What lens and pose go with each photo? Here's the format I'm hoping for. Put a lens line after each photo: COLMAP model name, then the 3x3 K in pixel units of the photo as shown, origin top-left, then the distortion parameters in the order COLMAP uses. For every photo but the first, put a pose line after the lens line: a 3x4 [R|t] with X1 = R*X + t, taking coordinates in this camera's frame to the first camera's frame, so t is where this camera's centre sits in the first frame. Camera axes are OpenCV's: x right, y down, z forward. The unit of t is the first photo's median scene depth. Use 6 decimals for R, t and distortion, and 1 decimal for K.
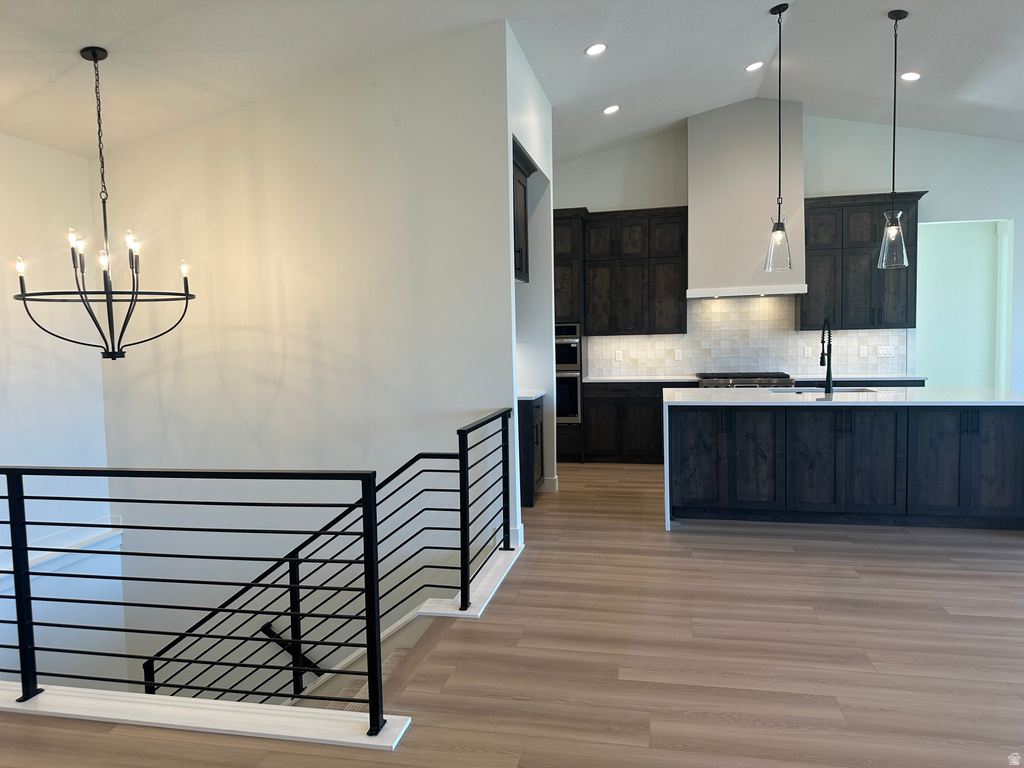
lens RADIAL K [[713.2, 0, 507.1], [0, 713.2, 379.3], [0, 0, 1]] dist [0.075631, -0.075489]
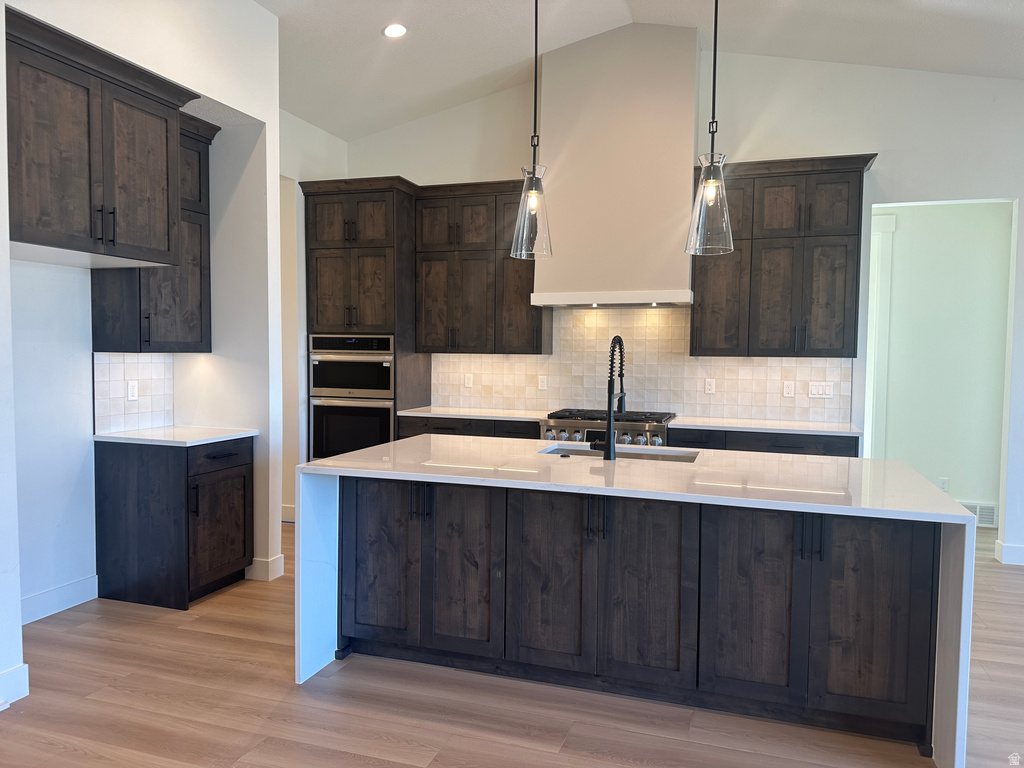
lens RADIAL K [[713.2, 0, 502.9], [0, 713.2, 388.5], [0, 0, 1]] dist [0.075631, -0.075489]
pose [[0.993183, 0.039379, -0.109714, 0.310064], [-0.040280, 0.999170, -0.006002, -0.024468], [0.109387, 0.010381, 0.993945, 0.293158]]
